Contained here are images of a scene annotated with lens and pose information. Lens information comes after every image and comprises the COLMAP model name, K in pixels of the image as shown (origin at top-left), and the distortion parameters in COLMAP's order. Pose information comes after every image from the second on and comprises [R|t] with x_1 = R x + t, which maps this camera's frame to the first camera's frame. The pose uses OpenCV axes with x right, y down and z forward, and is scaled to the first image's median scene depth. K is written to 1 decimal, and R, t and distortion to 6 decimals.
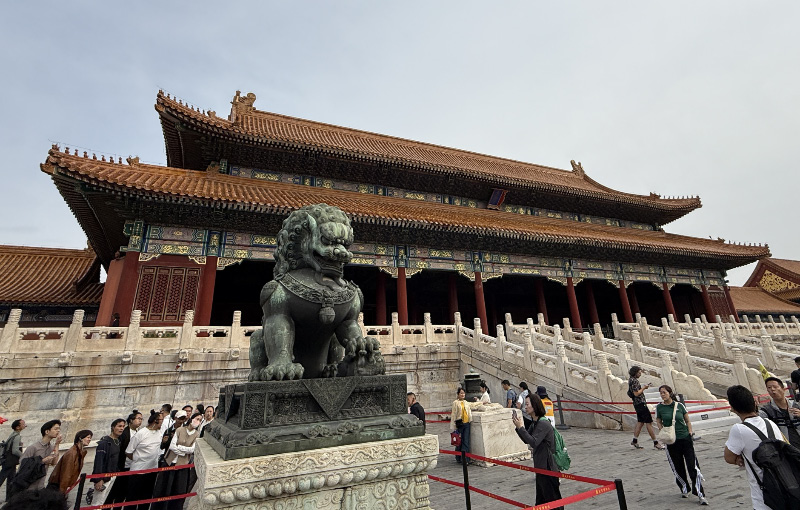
lens RADIAL K [[450.9, 0, 433.7], [0, 450.9, 192.4], [0, 0, 1]] dist [0.006102, -0.002202]
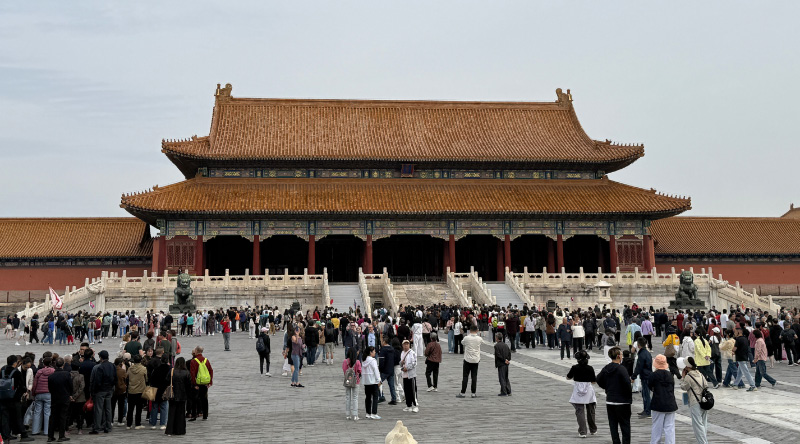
lens RADIAL K [[906.9, 0, 400.3], [0, 906.9, 162.9], [0, 0, 1]] dist [0.129672, 0.000000]
pose [[0.936007, 0.001301, -0.351978, 1.237444], [0.088714, 0.966837, 0.239490, -0.749582], [0.340617, -0.255389, 0.904852, -1.577444]]
